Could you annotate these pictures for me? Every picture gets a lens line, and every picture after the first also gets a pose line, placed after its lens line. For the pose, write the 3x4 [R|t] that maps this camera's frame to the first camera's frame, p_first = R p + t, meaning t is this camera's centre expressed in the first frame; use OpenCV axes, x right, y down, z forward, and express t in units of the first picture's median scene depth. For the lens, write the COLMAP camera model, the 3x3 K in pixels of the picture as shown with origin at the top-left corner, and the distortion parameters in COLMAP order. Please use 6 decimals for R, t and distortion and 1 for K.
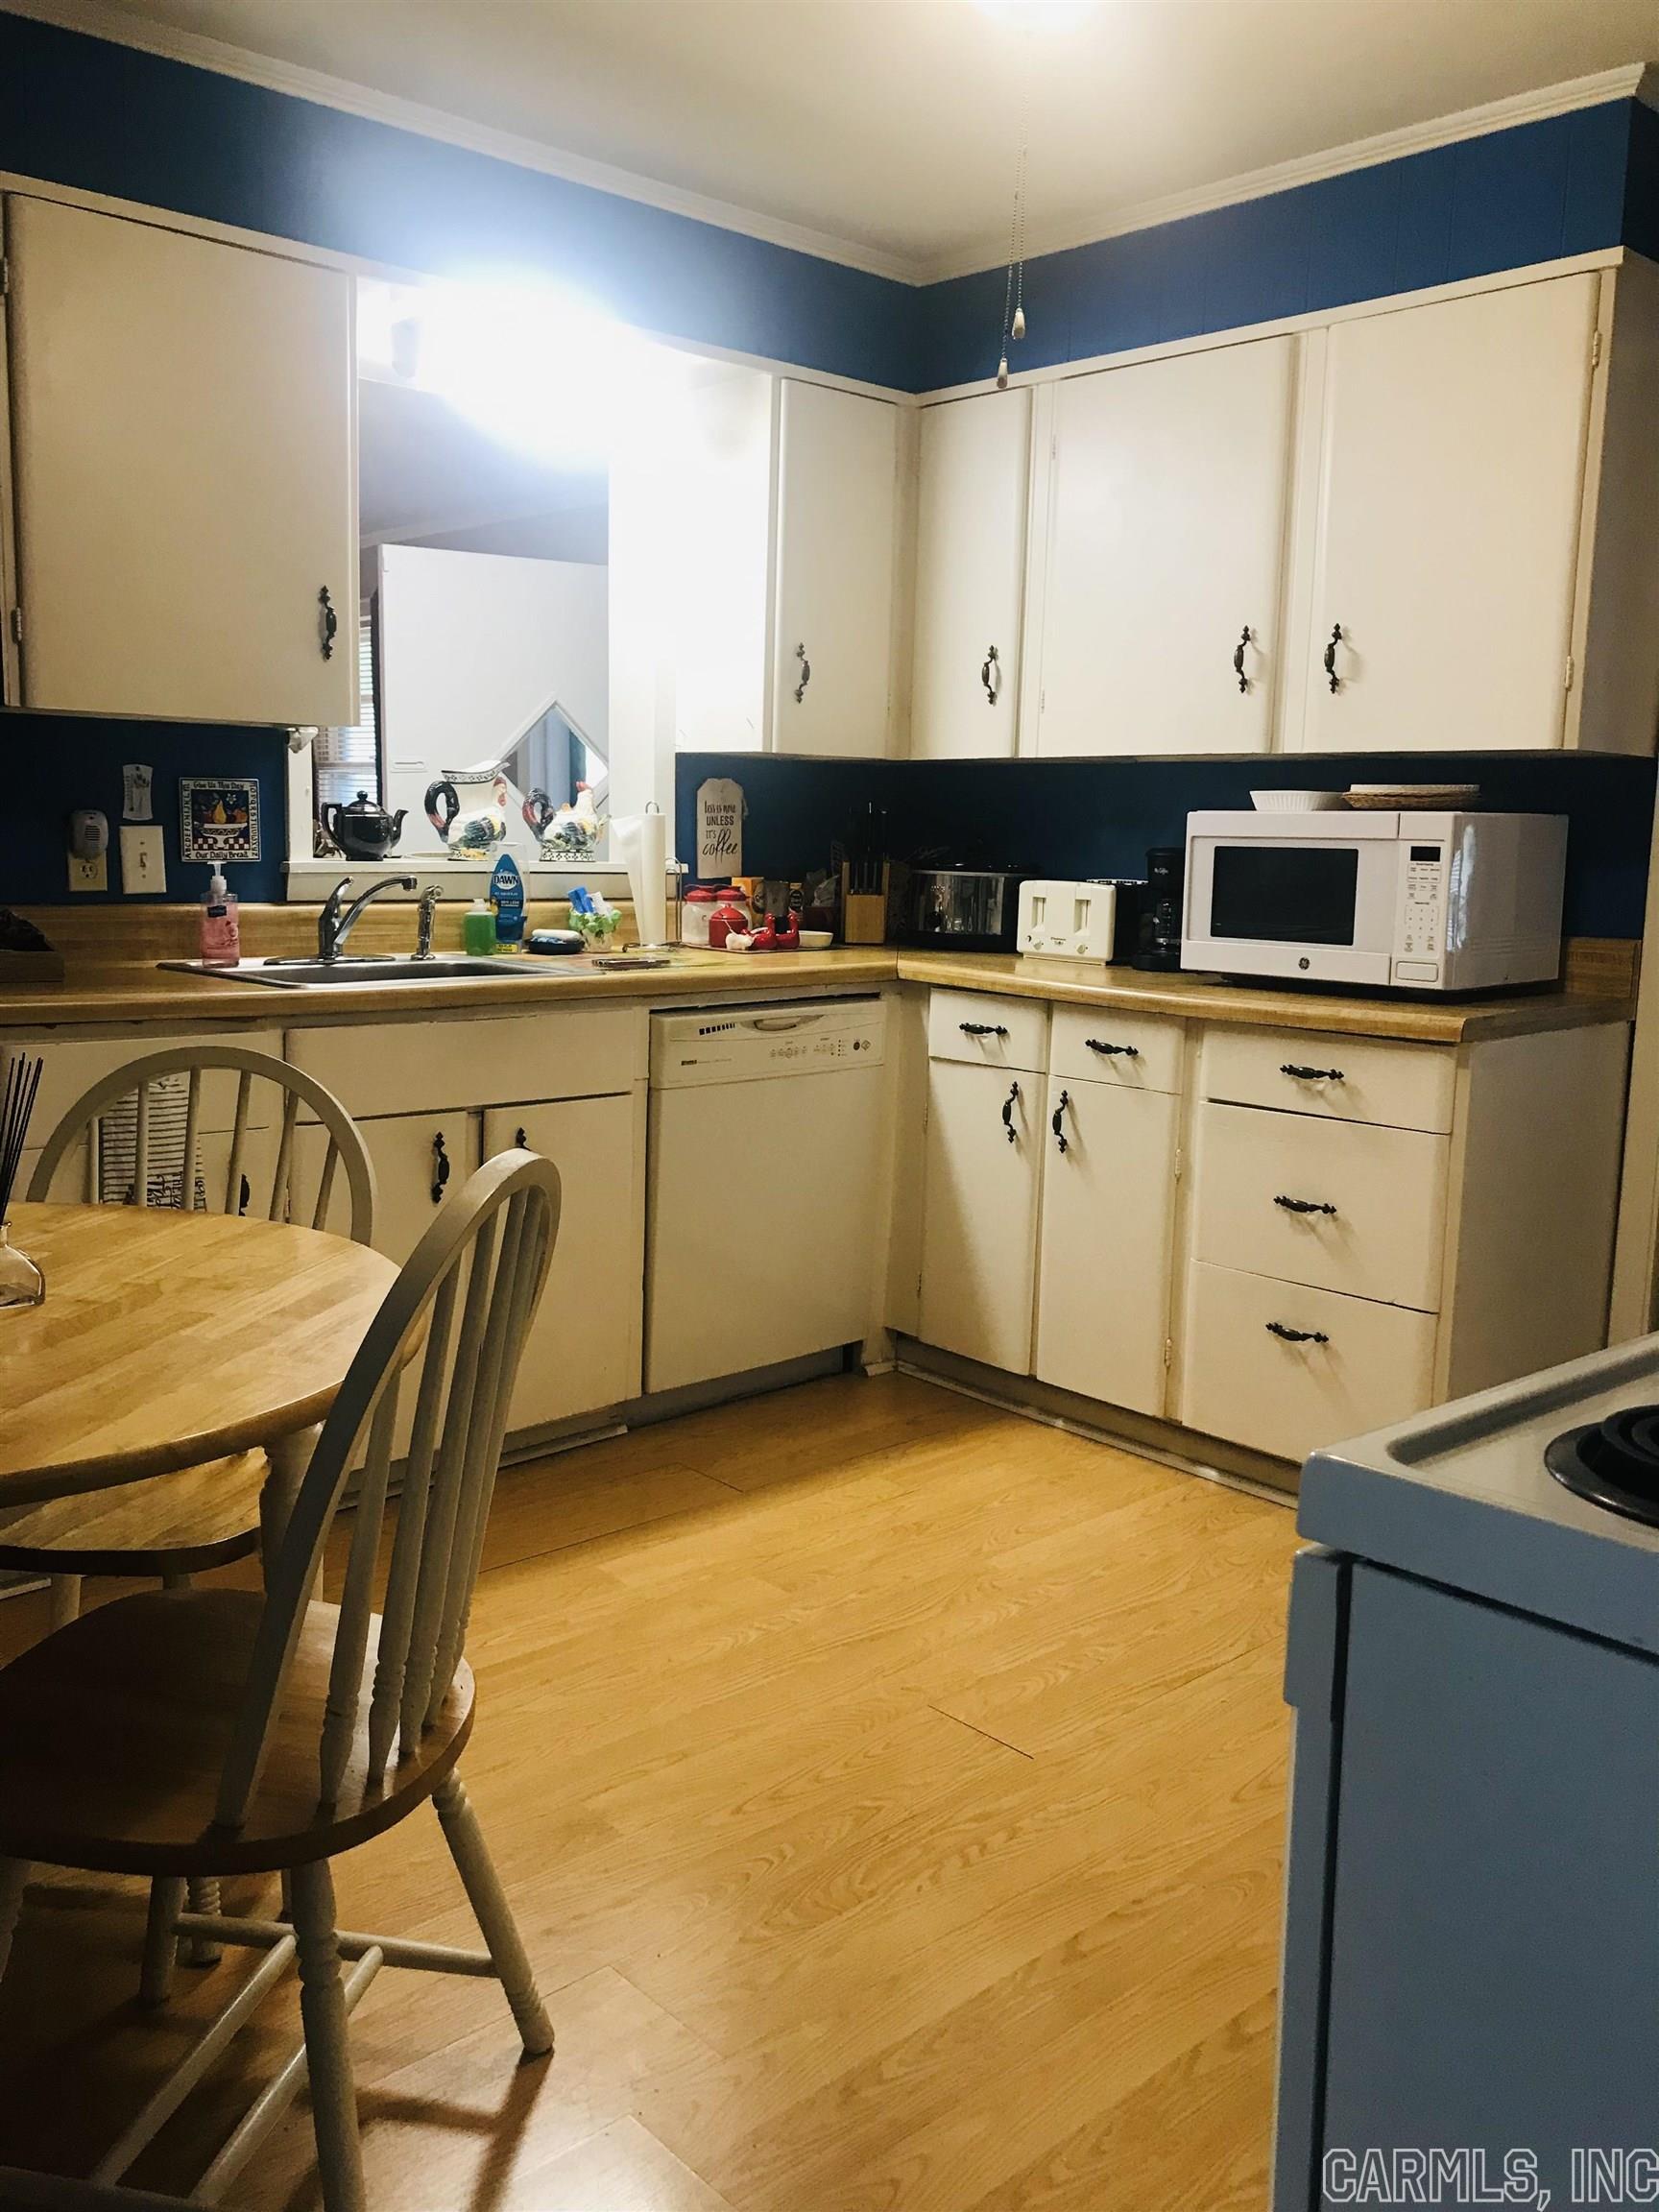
lens RADIAL K [[1845.6, 0, 823.9], [0, 1845.6, 1098.3], [0, 0, 1]] dist [0.024781, -0.008169]
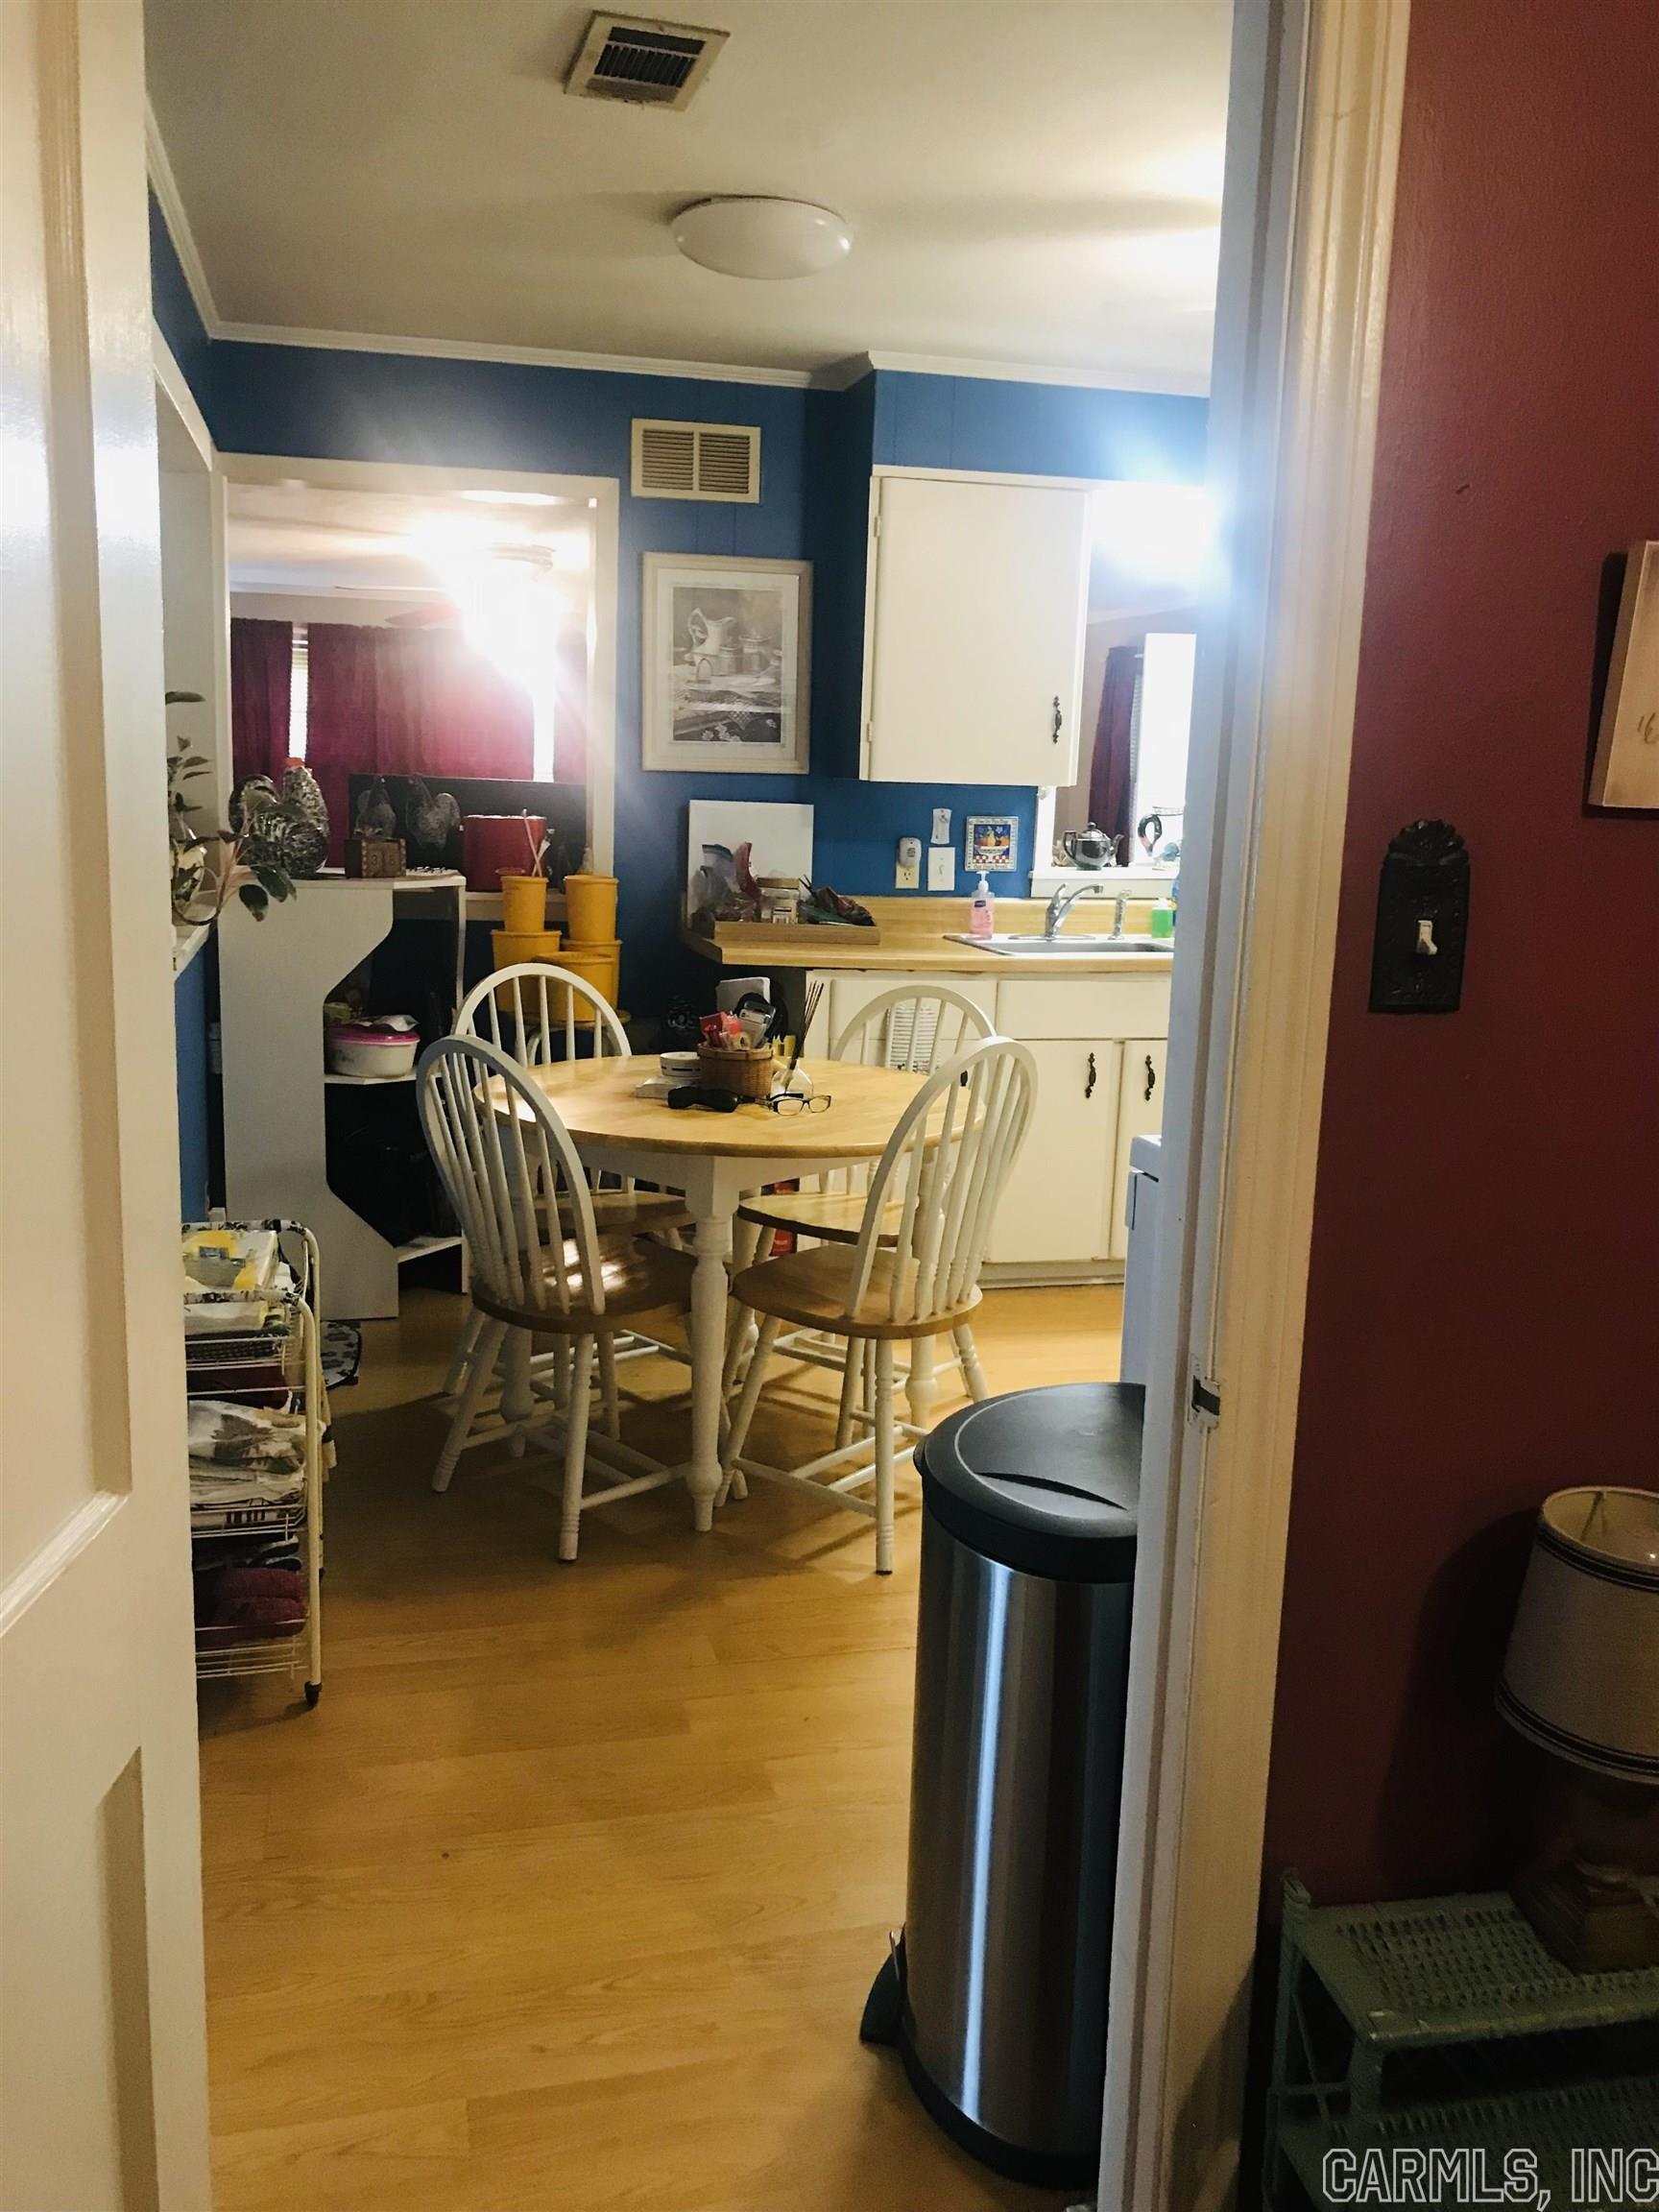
lens RADIAL K [[1845.6, 0, 829.7], [0, 1845.6, 1106.5], [0, 0, 1]] dist [0.024781, -0.008169]
pose [[0.883651, 0.085074, -0.460352, 0.286237], [-0.075384, 0.996375, 0.039432, 0.017462], [0.462038, -0.000141, 0.886860, -0.432096]]
